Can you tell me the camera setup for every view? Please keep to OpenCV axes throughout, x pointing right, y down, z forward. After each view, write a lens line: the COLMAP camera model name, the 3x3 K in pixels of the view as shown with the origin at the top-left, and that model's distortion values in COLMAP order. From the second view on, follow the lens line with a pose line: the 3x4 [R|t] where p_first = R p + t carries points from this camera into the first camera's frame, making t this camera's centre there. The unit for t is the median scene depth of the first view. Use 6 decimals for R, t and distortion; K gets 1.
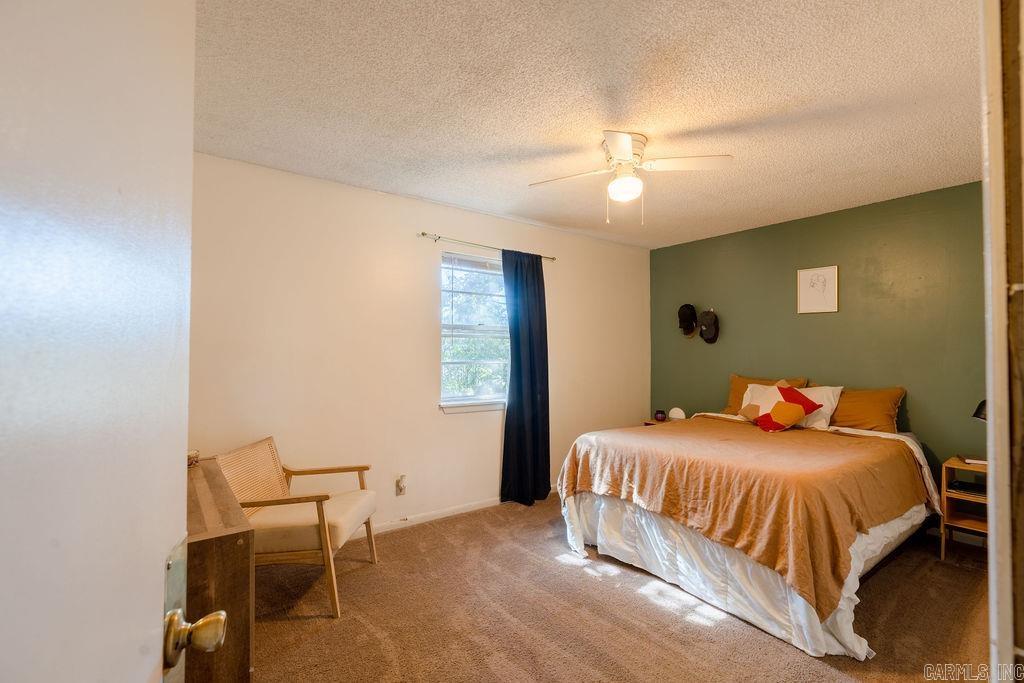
lens RADIAL K [[460.0, 0, 513.8], [0, 460.0, 343.5], [0, 0, 1]] dist [-0.013836, 0.005447]
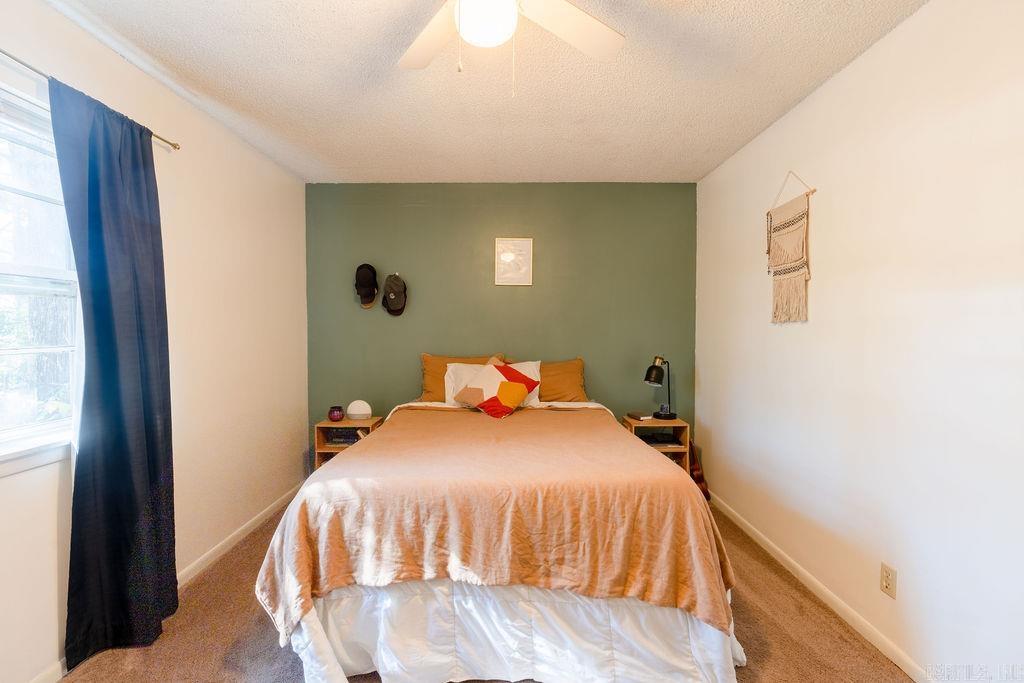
lens RADIAL K [[460.0, 0, 510.7], [0, 460.0, 341.8], [0, 0, 1]] dist [-0.013836, 0.005447]
pose [[0.603001, -0.028578, 0.797229, -0.157605], [-0.012455, 0.998899, 0.045228, 0.011094], [-0.797643, -0.037201, 0.601981, 0.595142]]
